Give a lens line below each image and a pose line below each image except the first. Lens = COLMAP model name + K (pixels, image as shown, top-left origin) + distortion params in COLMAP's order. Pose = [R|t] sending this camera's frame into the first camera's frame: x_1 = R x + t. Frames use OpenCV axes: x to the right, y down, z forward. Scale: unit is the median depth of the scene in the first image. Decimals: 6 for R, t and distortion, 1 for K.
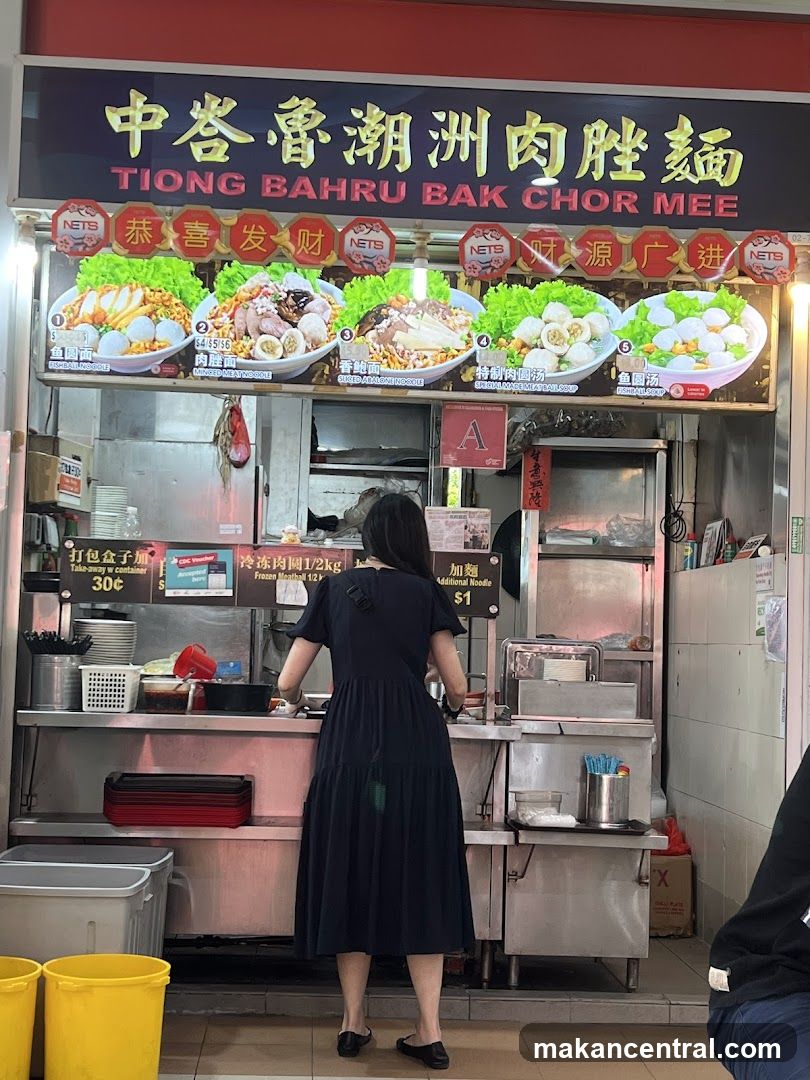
lens RADIAL K [[1655.5, 0, 408.0], [0, 1655.5, 568.4], [0, 0, 1]] dist [0.217851, -0.867002]
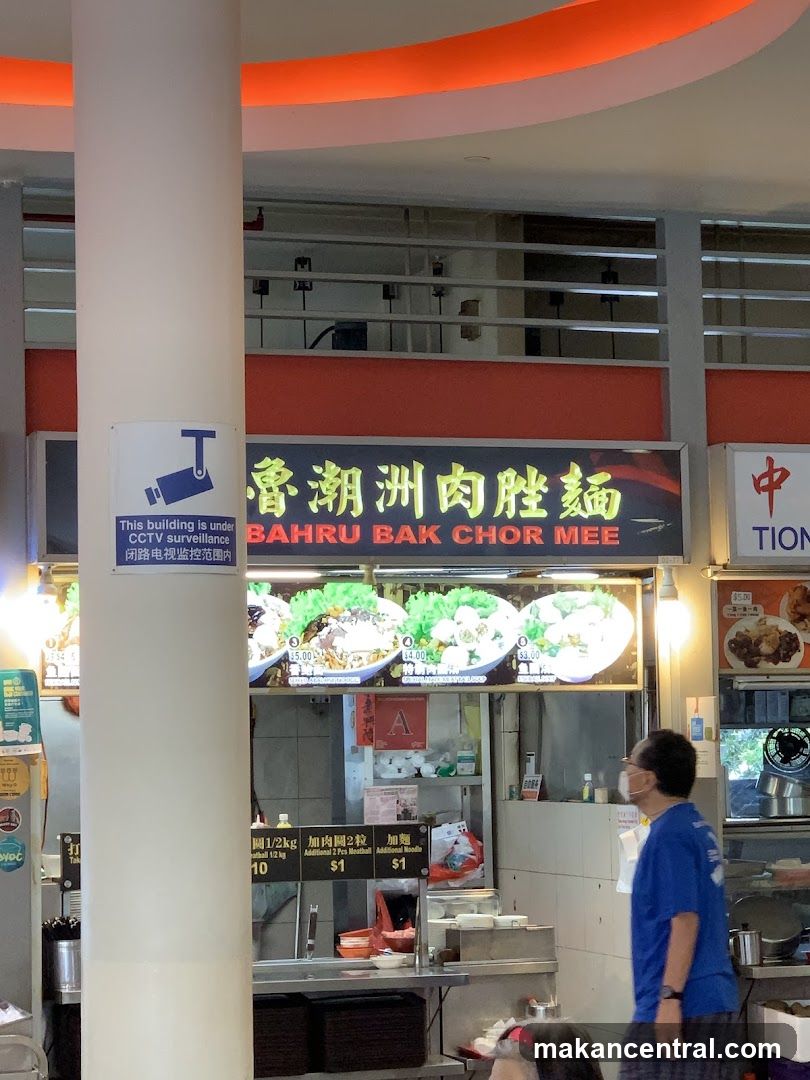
lens RADIAL K [[2711.4, 0, 405.0], [0, 2711.4, 540.0], [0, 0, 1]] dist [-0.111026, 0.655725]
pose [[0.964349, -0.030552, 0.262863, -0.475783], [0.037433, 0.999074, -0.021206, -0.176593], [-0.261972, 0.030290, 0.964600, -0.871933]]
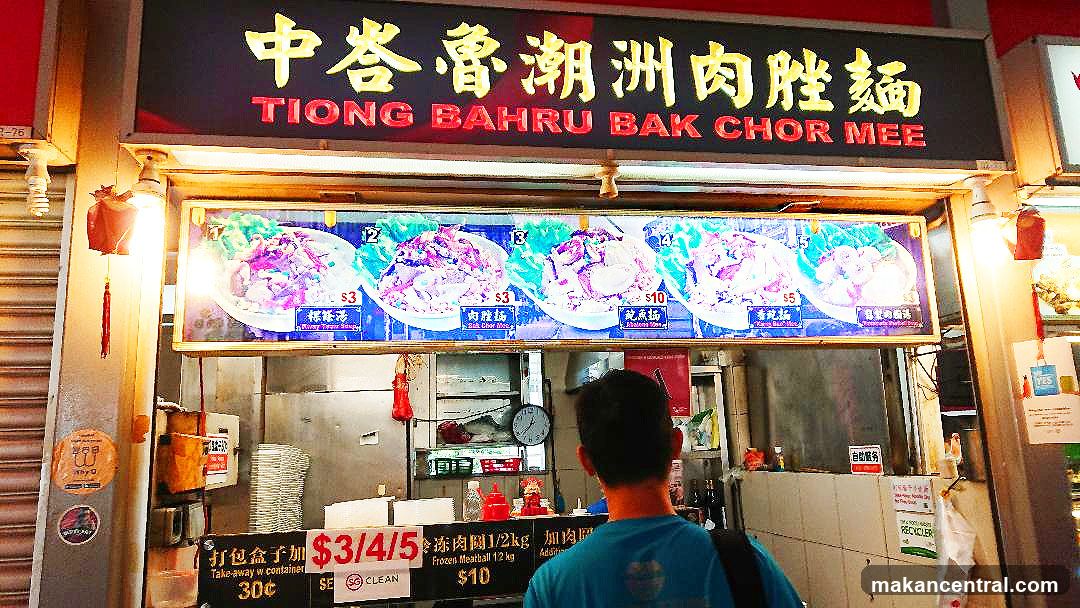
lens RADIAL K [[755.7, 0, 535.5], [0, 755.7, 300.9], [0, 0, 1]] dist [-0.001166, -0.000489]
pose [[0.990318, -0.045114, 0.131280, -0.088724], [0.064187, 0.987364, -0.144891, -0.072130], [-0.123084, 0.151914, 0.980700, 0.612254]]
